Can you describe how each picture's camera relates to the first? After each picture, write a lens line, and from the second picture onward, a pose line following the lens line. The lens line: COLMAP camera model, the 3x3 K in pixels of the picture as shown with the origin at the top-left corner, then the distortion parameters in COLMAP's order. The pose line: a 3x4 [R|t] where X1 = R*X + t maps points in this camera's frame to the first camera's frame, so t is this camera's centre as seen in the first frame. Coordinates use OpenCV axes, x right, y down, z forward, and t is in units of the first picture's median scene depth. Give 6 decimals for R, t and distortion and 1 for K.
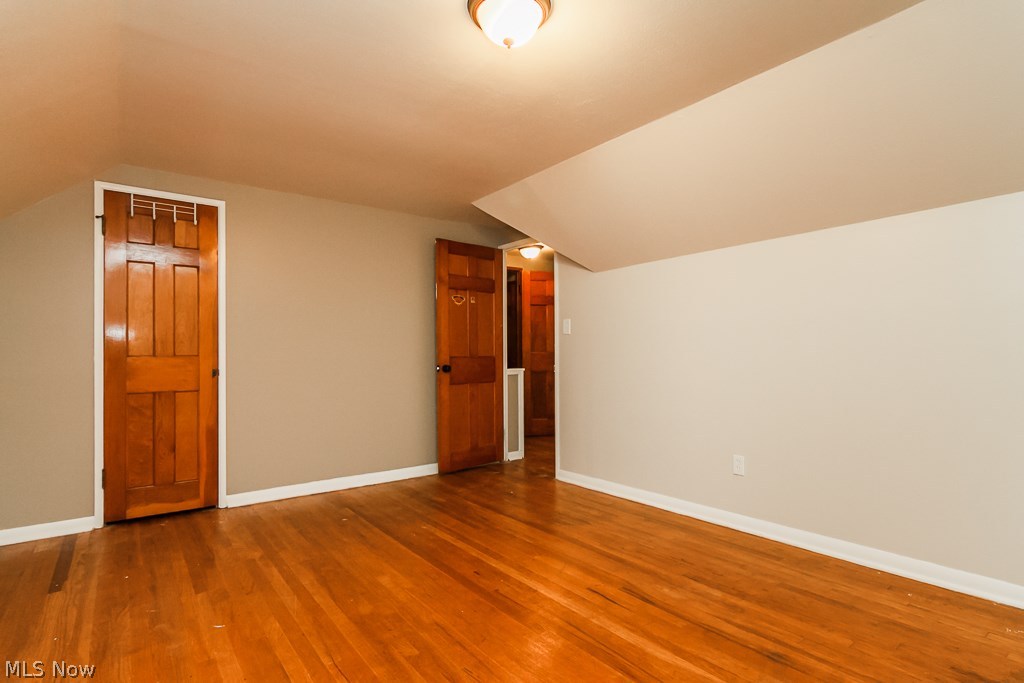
lens RADIAL K [[527.5, 0, 513.5], [0, 527.5, 349.1], [0, 0, 1]] dist [0.000261, 0.000579]
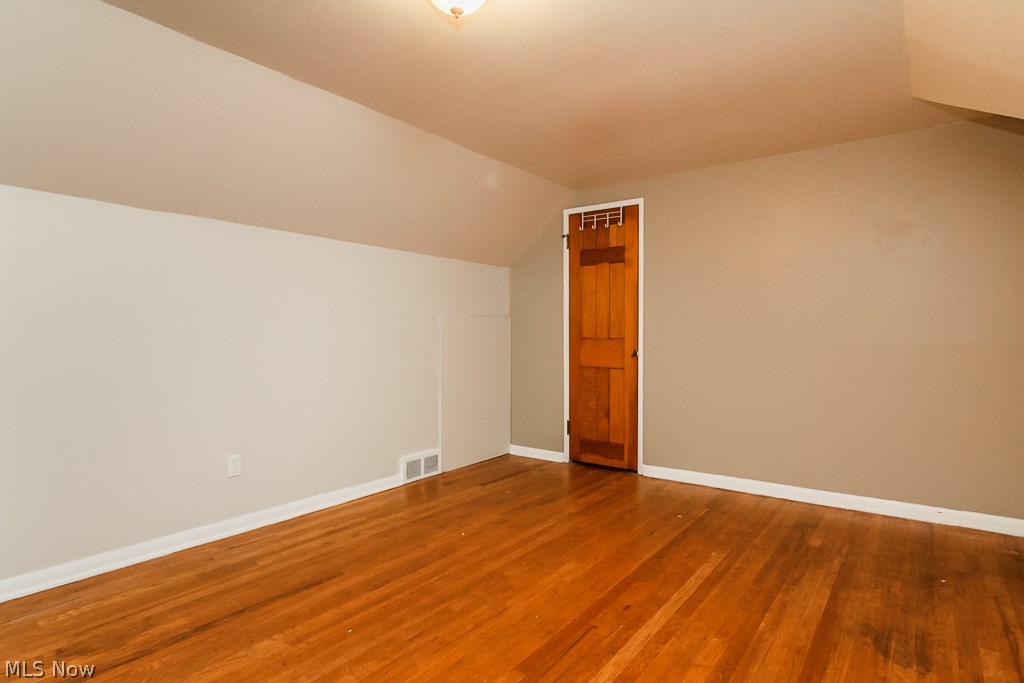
lens RADIAL K [[553.7, 0, 505.5], [0, 553.7, 350.0], [0, 0, 1]] dist [0.001832, 0.001297]
pose [[0.258322, 0.033976, -0.965461, 0.596912], [0.008356, 0.999265, 0.037401, -0.011525], [0.966023, -0.017729, 0.257849, 0.504817]]
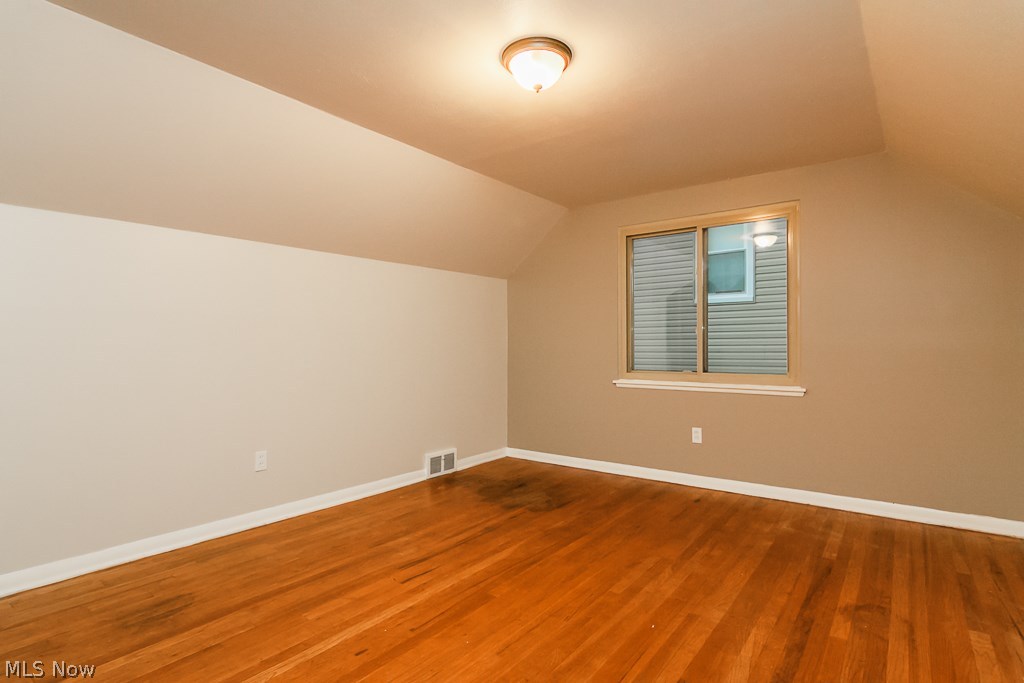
lens RADIAL K [[527.5, 0, 513.5], [0, 527.5, 349.1], [0, 0, 1]] dist [0.000261, 0.000579]
pose [[-0.272111, 0.005163, 0.962252, -0.691284], [-0.003720, 0.999972, -0.006417, 0.013027], [-0.962259, -0.005326, -0.272084, 0.841404]]
